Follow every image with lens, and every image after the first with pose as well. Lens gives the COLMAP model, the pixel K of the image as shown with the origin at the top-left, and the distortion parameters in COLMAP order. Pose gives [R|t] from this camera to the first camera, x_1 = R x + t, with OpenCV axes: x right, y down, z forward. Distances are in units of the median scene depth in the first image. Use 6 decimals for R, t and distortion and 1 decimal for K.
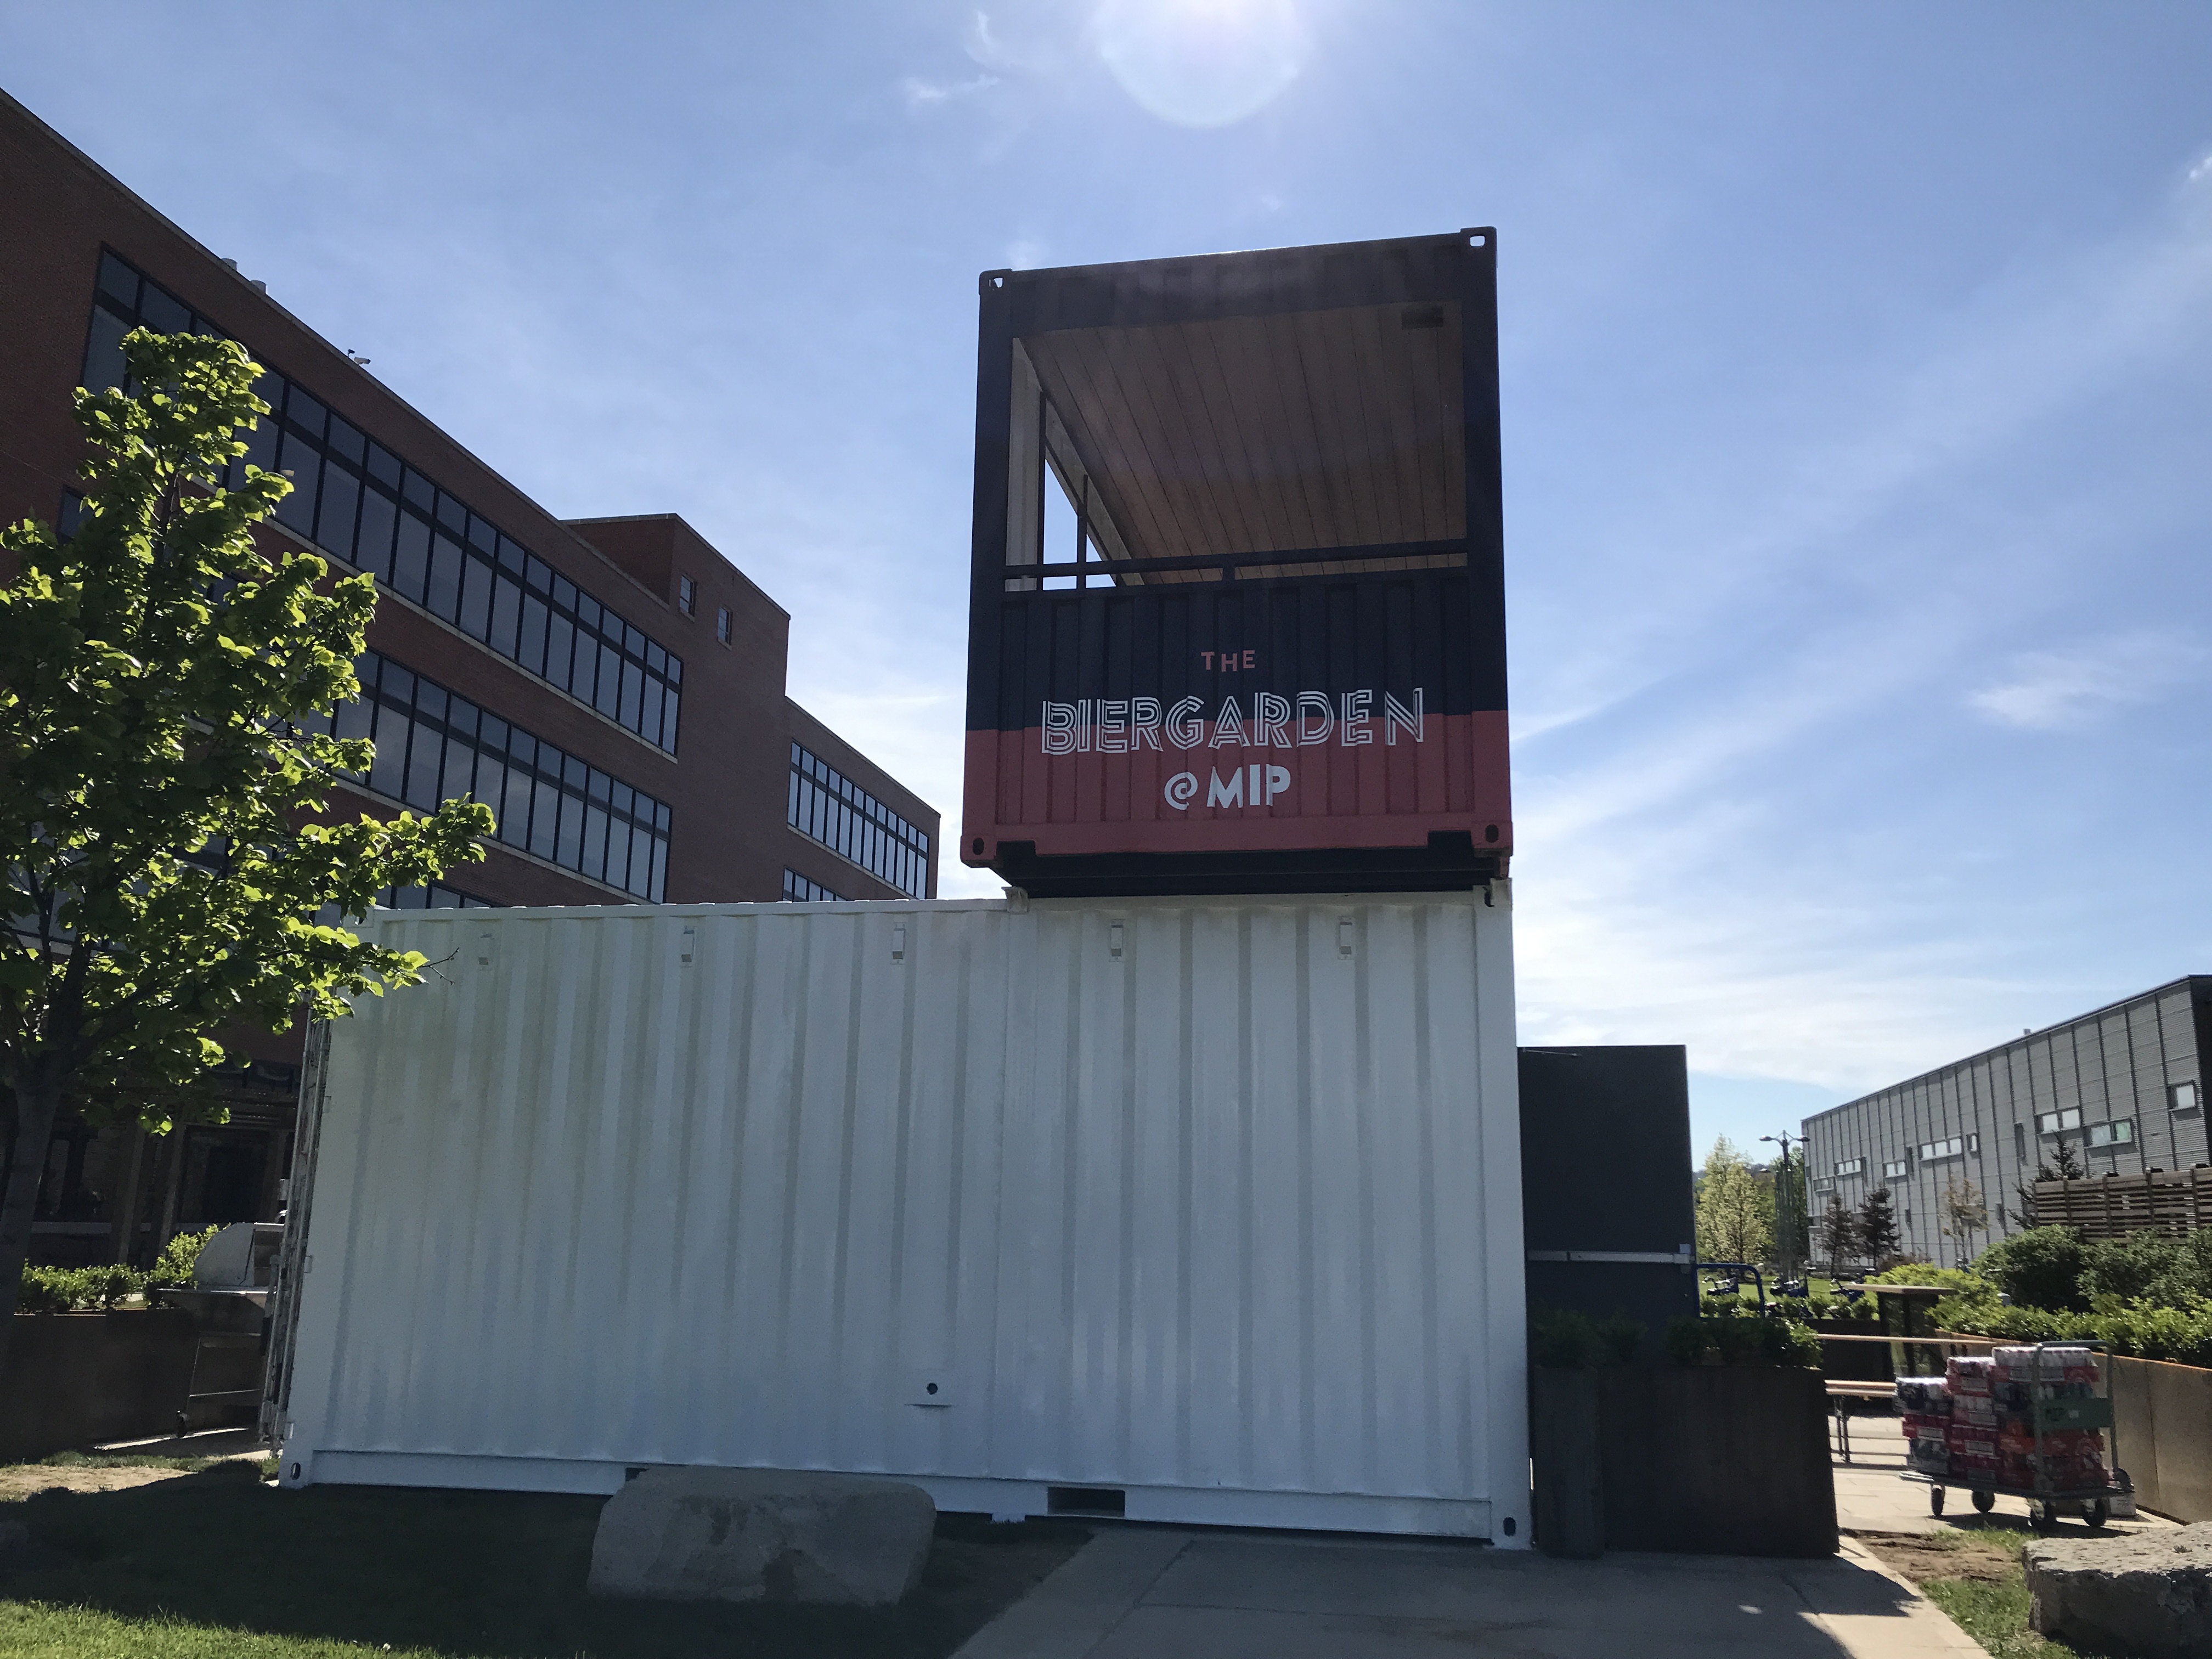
lens RADIAL K [[1804.6, 0, 1108.7], [0, 1804.6, 833.4], [0, 0, 1]] dist [0.009164, -0.004867]
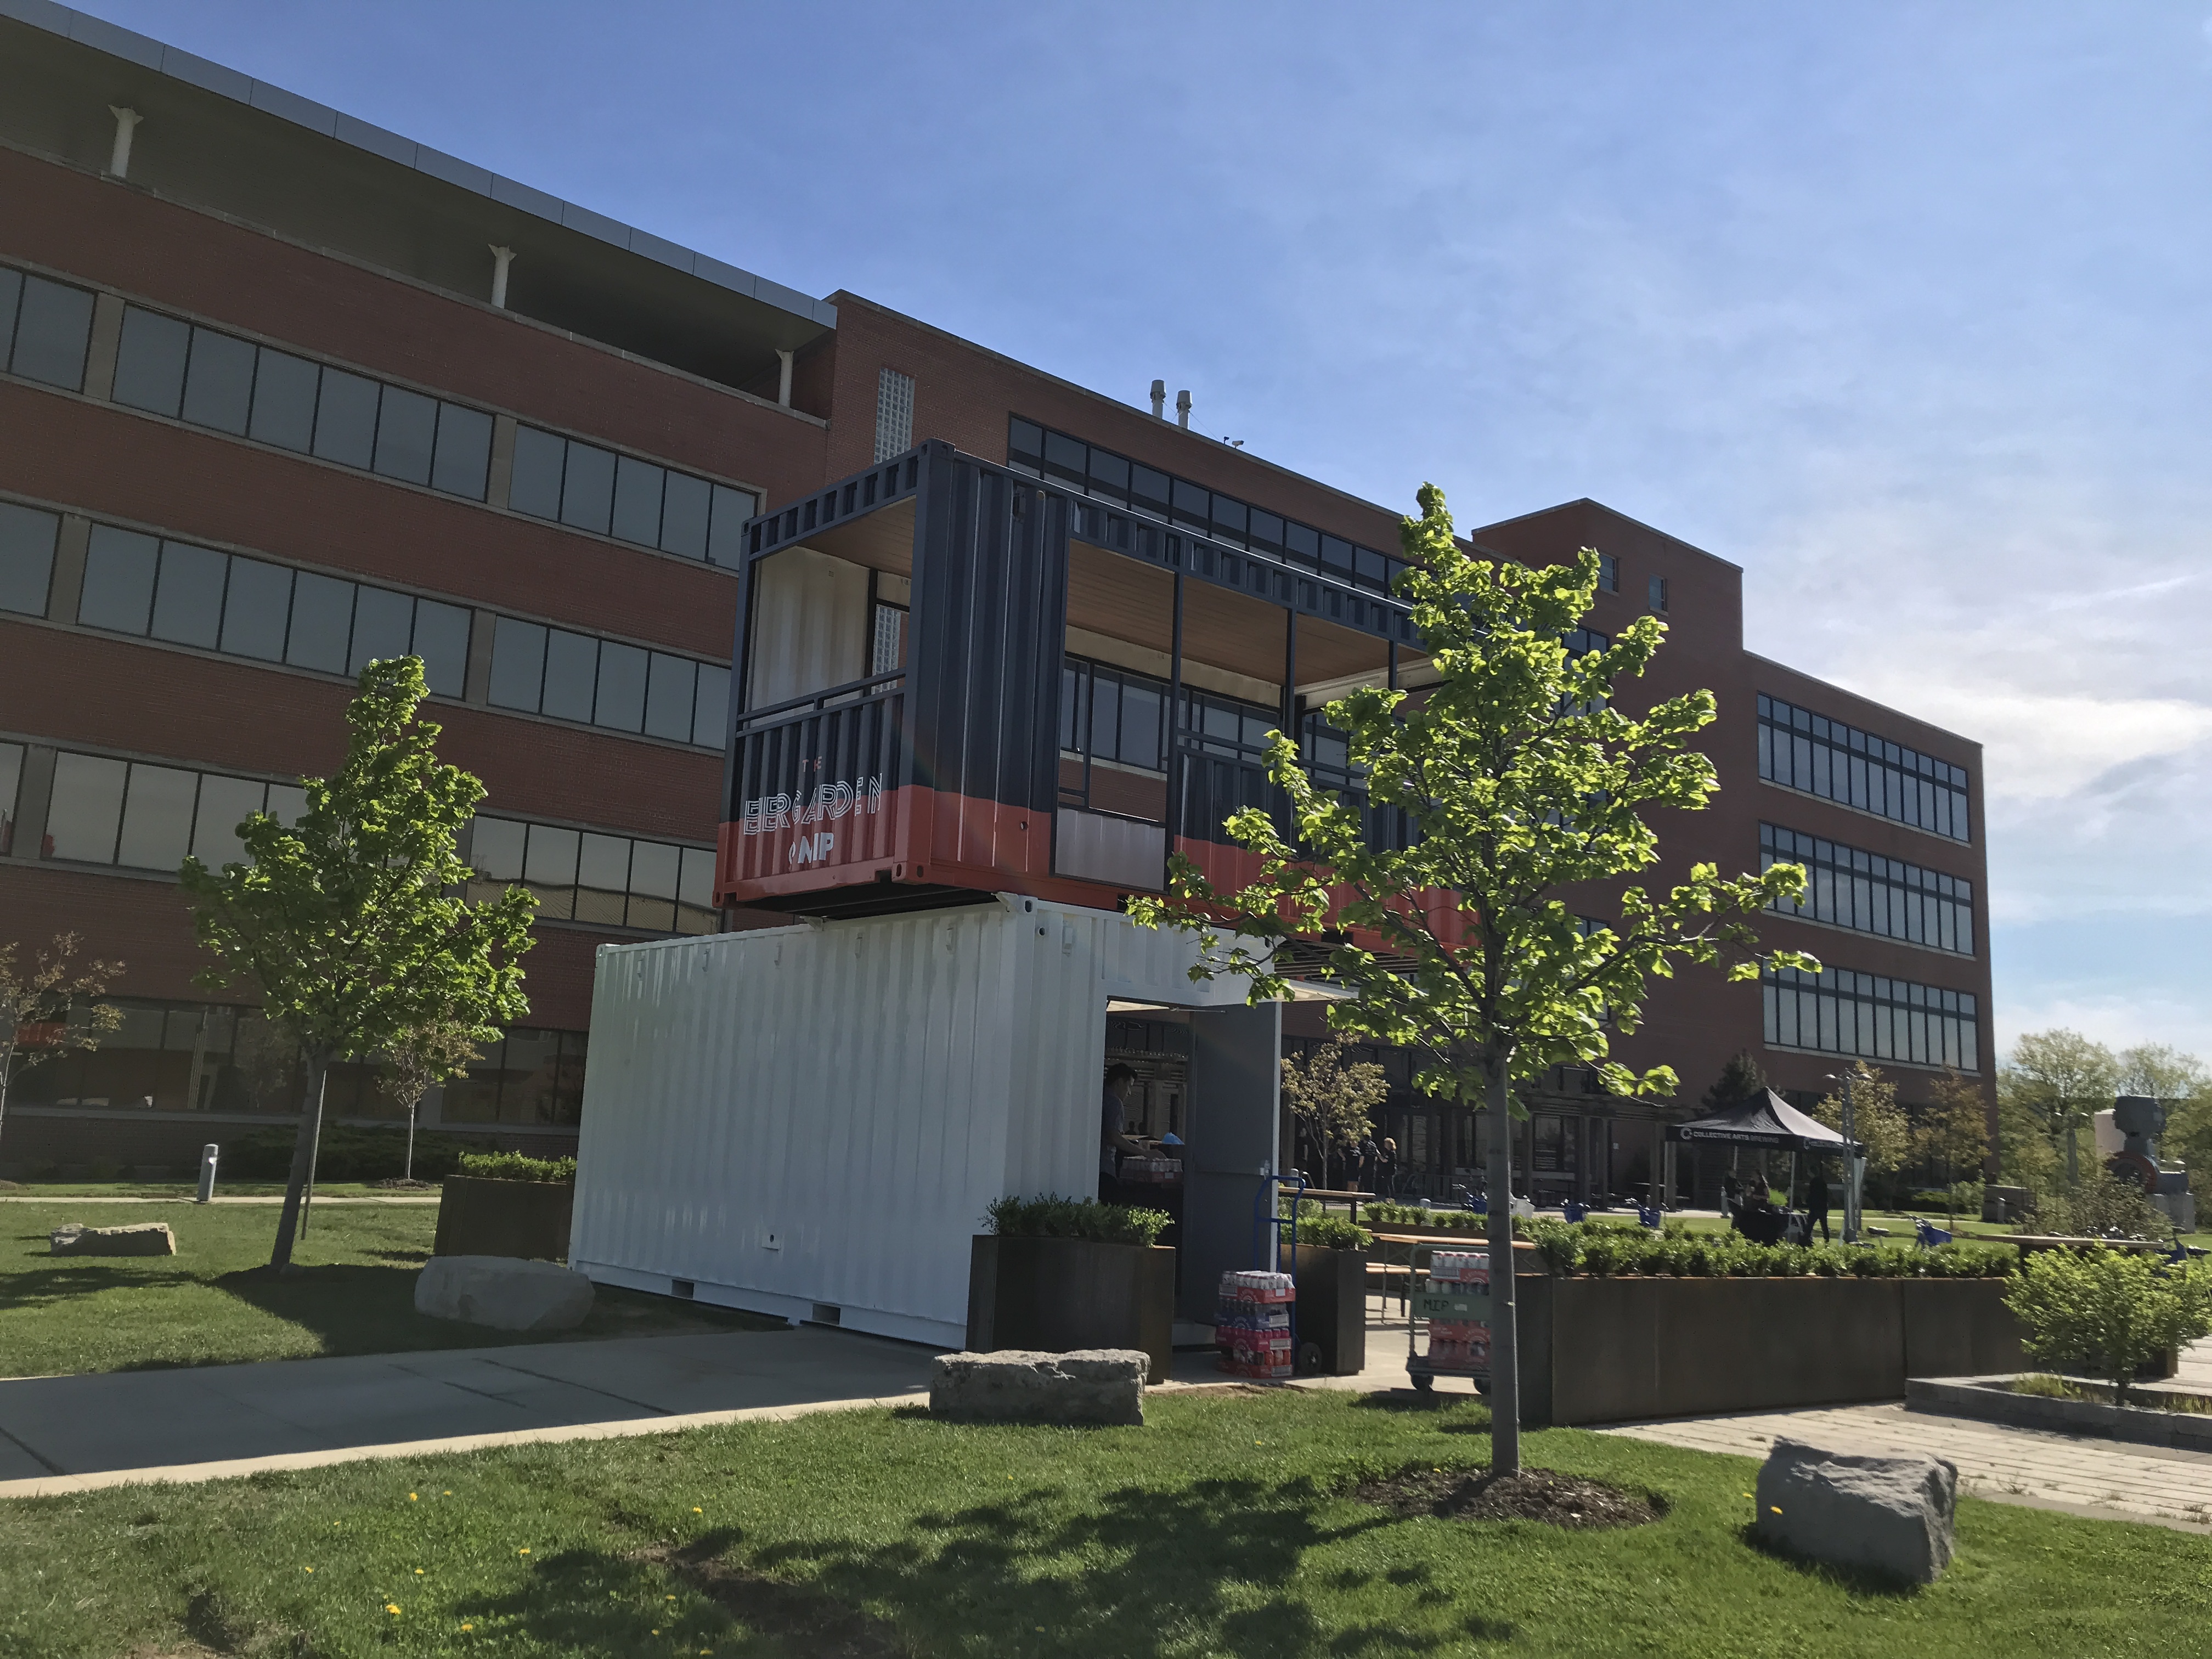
lens RADIAL K [[1804.6, 0, 1104.4], [0, 1804.6, 824.4], [0, 0, 1]] dist [0.009164, -0.004867]
pose [[0.785738, -0.091751, -0.611717, 1.064902], [0.102387, 0.994588, -0.017664, 0.005446], [0.610027, -0.048752, 0.790879, -0.049003]]
